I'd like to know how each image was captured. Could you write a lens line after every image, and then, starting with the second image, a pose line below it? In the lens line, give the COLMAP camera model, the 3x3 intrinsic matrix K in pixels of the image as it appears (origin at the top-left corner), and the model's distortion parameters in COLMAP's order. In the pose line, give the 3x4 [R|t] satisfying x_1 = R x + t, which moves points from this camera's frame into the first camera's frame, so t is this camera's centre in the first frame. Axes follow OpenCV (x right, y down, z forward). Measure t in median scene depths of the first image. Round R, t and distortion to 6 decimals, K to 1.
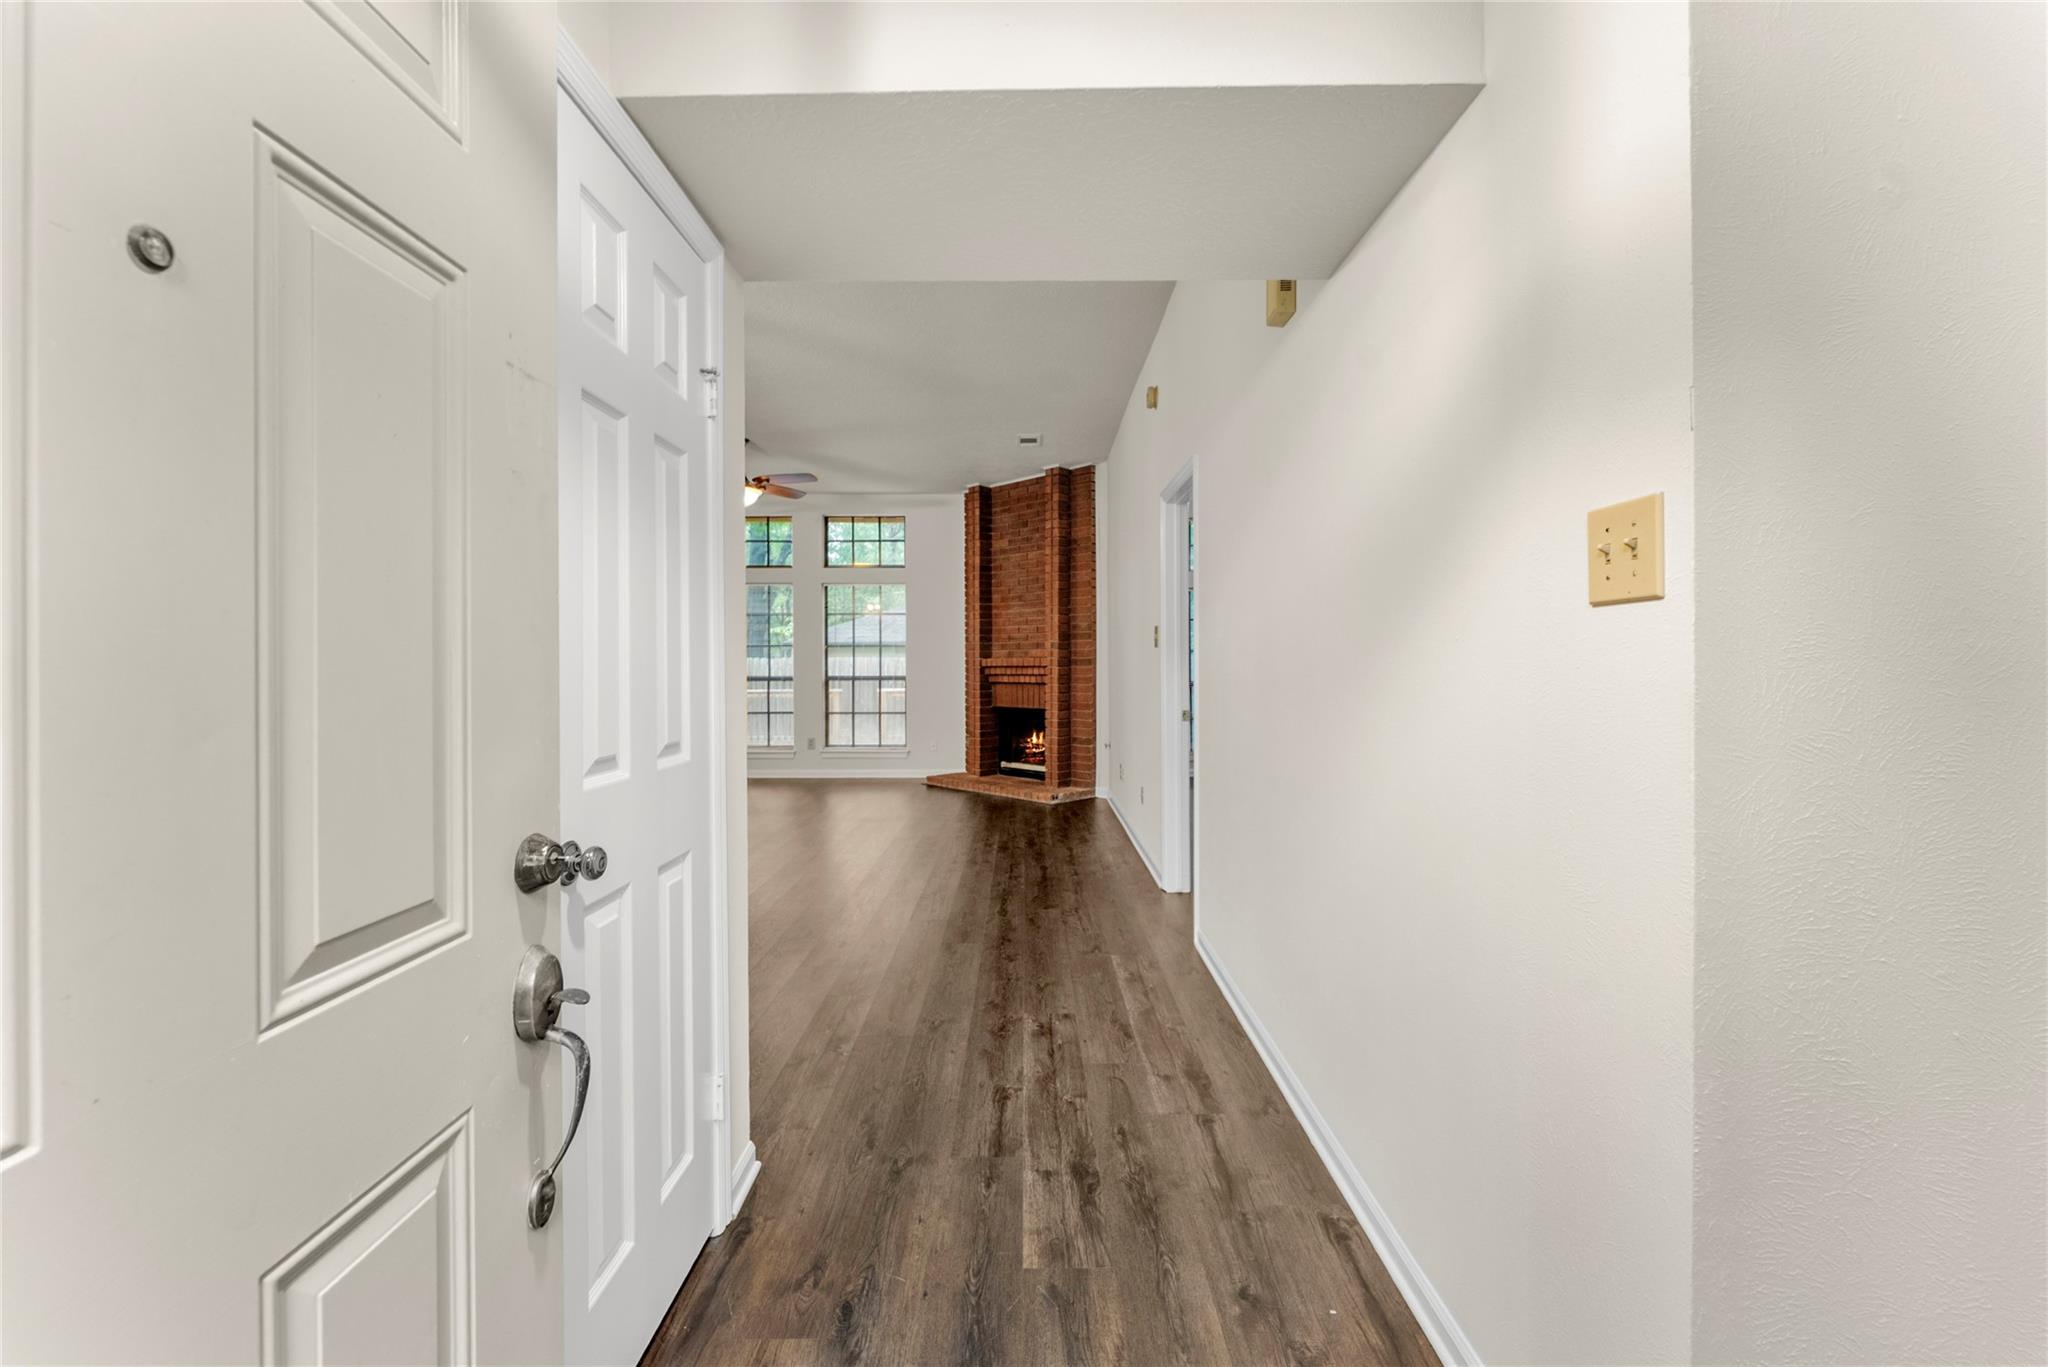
lens RADIAL K [[829.8, 0, 1024.9], [0, 829.8, 672.2], [0, 0, 1]] dist [-0.002859, 0.000864]
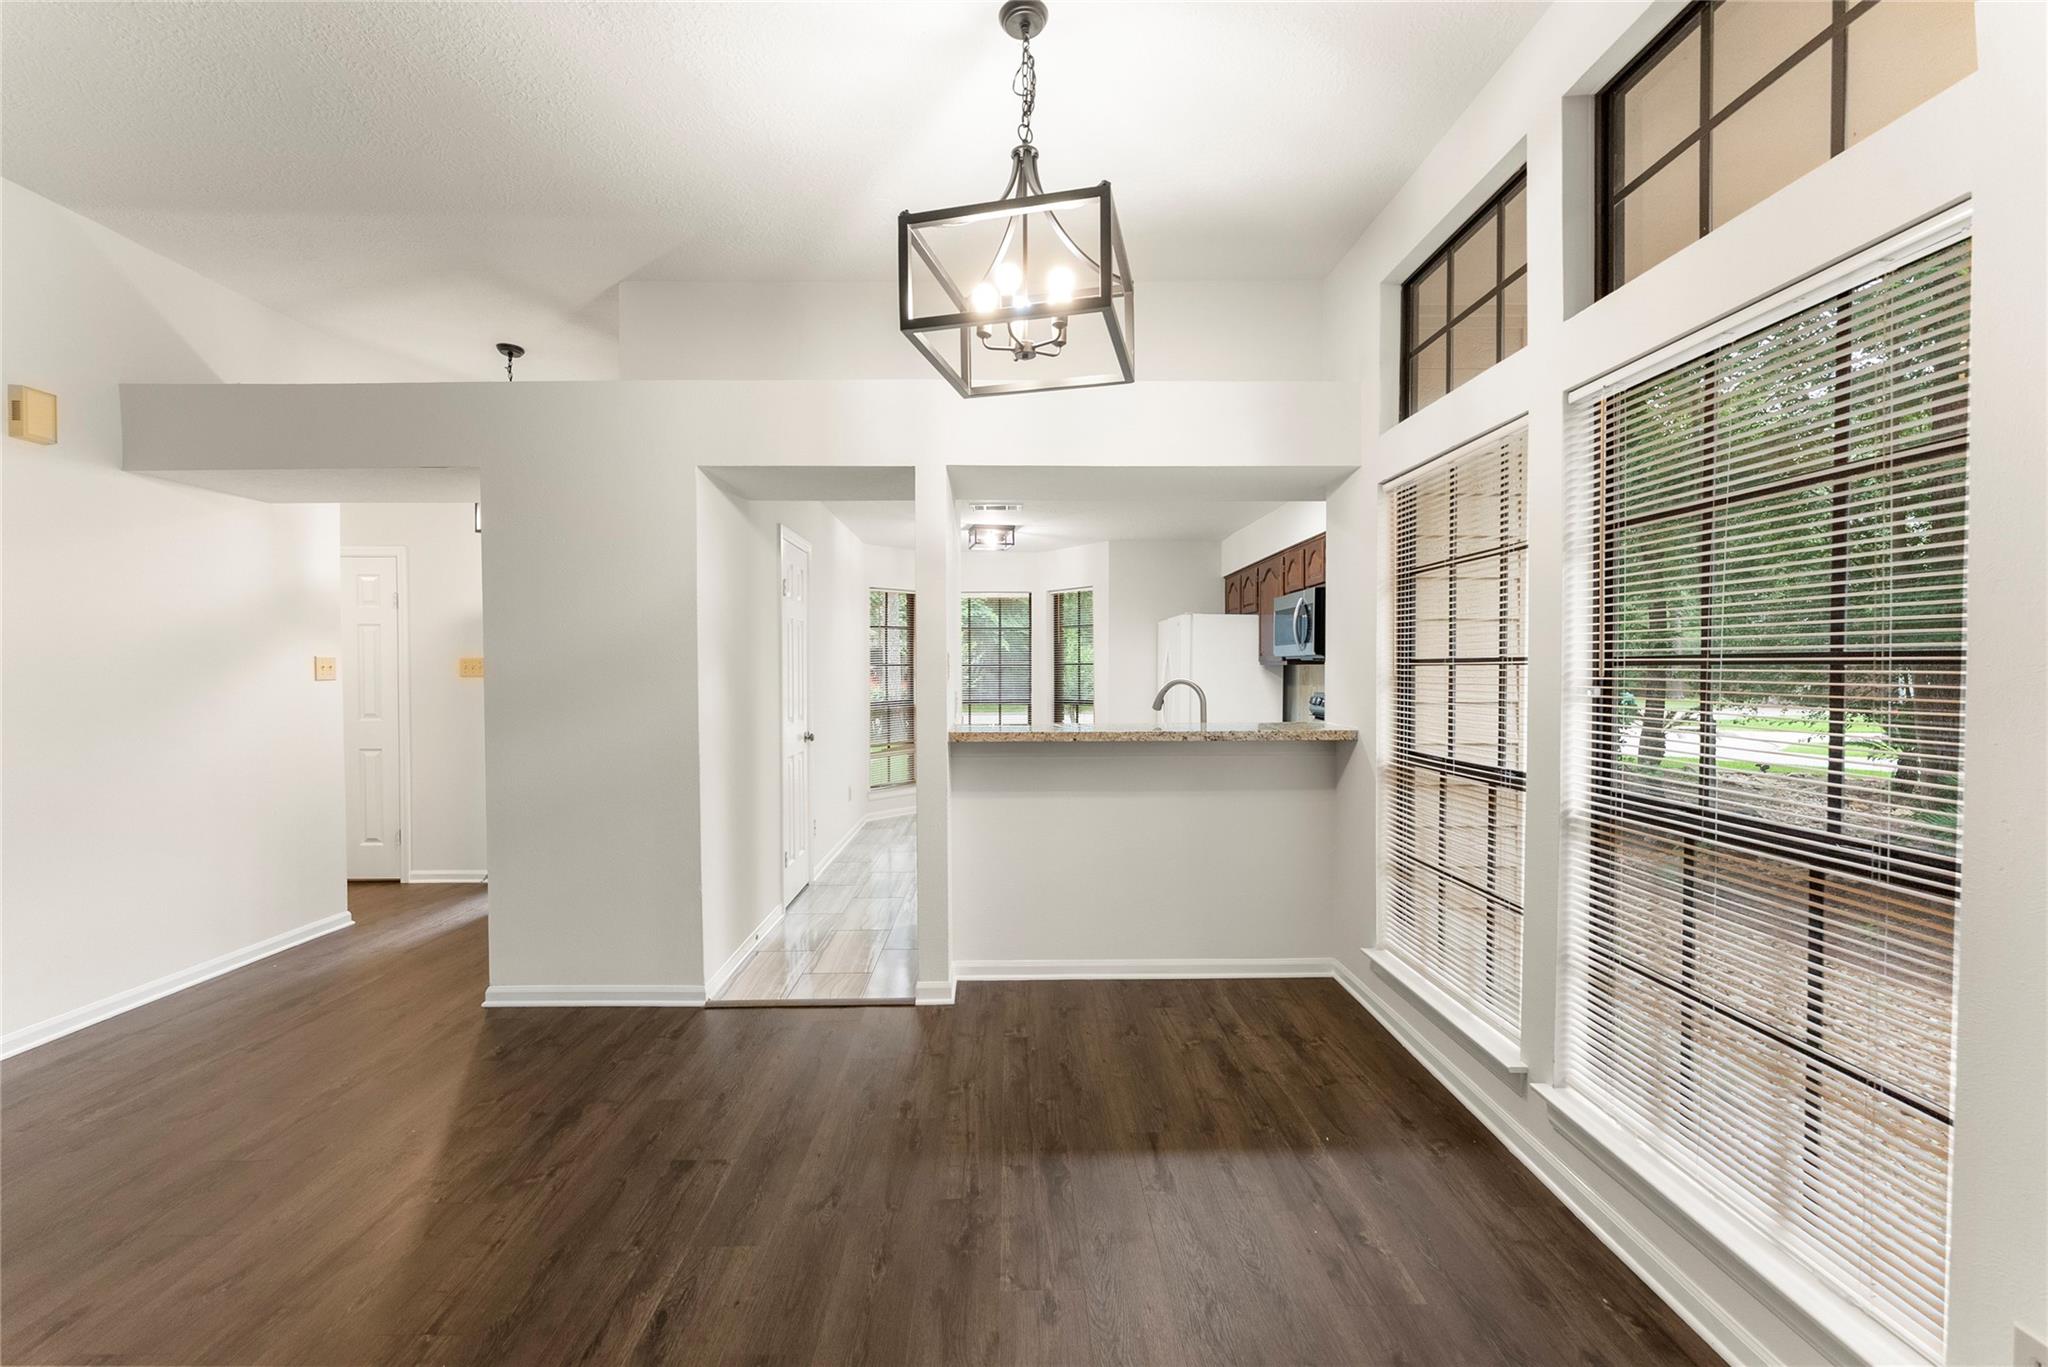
lens RADIAL K [[829.8, 0, 1028.5], [0, 829.8, 691.1], [0, 0, 1]] dist [-0.002859, 0.000864]
pose [[-0.999711, 0.007478, -0.022866, -0.348225], [0.006493, 0.999060, 0.042854, -0.022470], [0.023165, 0.042693, -0.998820, 0.672406]]
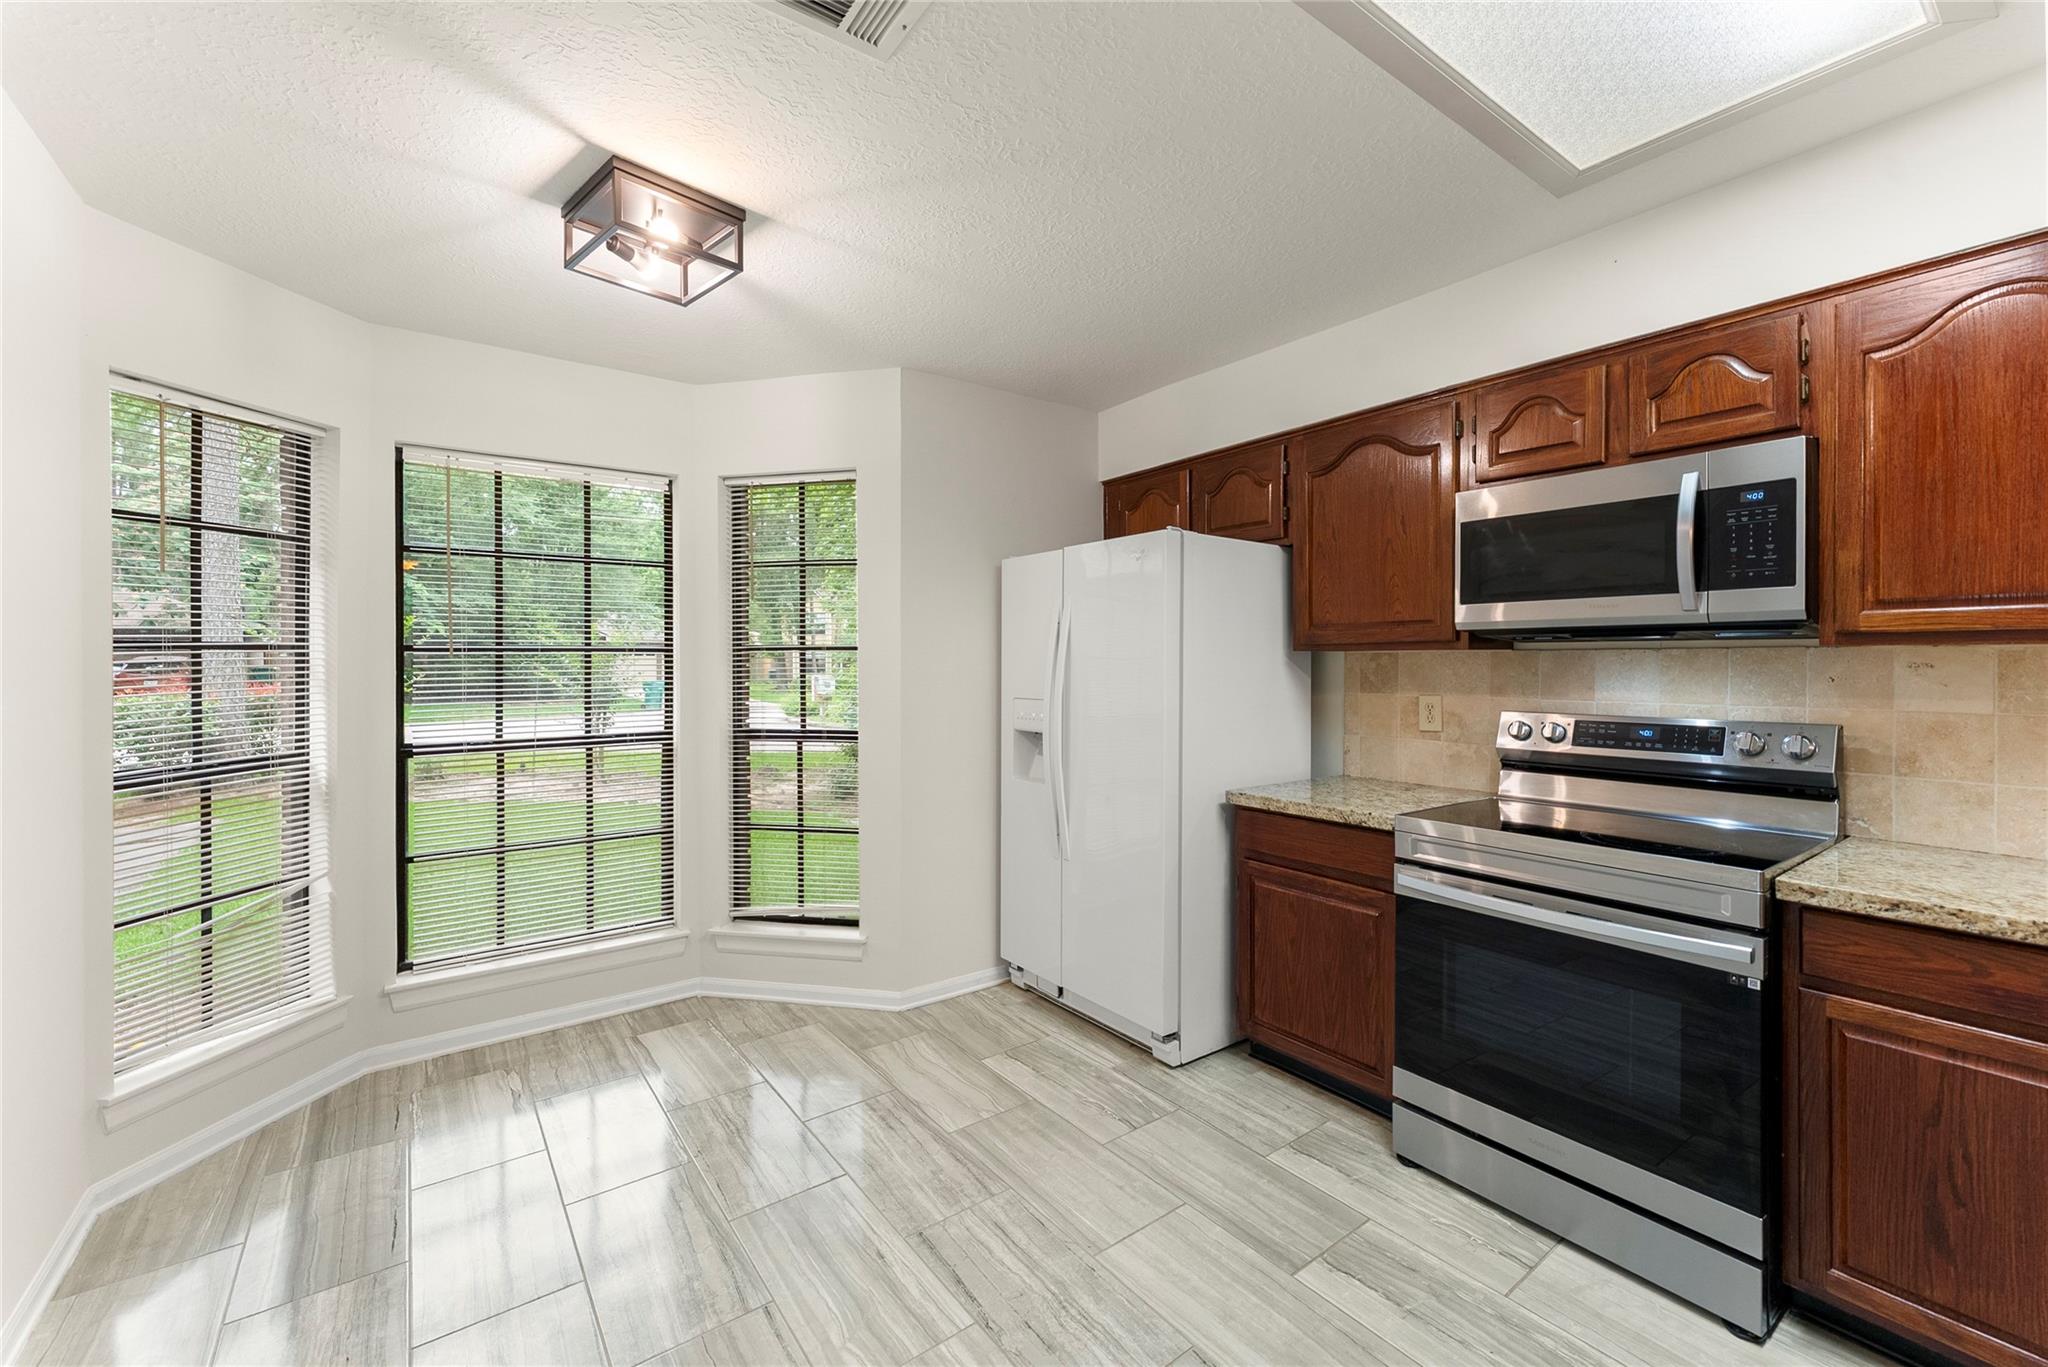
lens RADIAL K [[829.8, 0, 1030.5], [0, 829.8, 665.1], [0, 0, 1]] dist [-0.002859, 0.000864]
pose [[-0.805347, 0.009268, -0.592731, -0.273214], [-0.003995, 0.999770, 0.021061, -0.013088], [0.592790, 0.019330, -0.805125, 0.117837]]
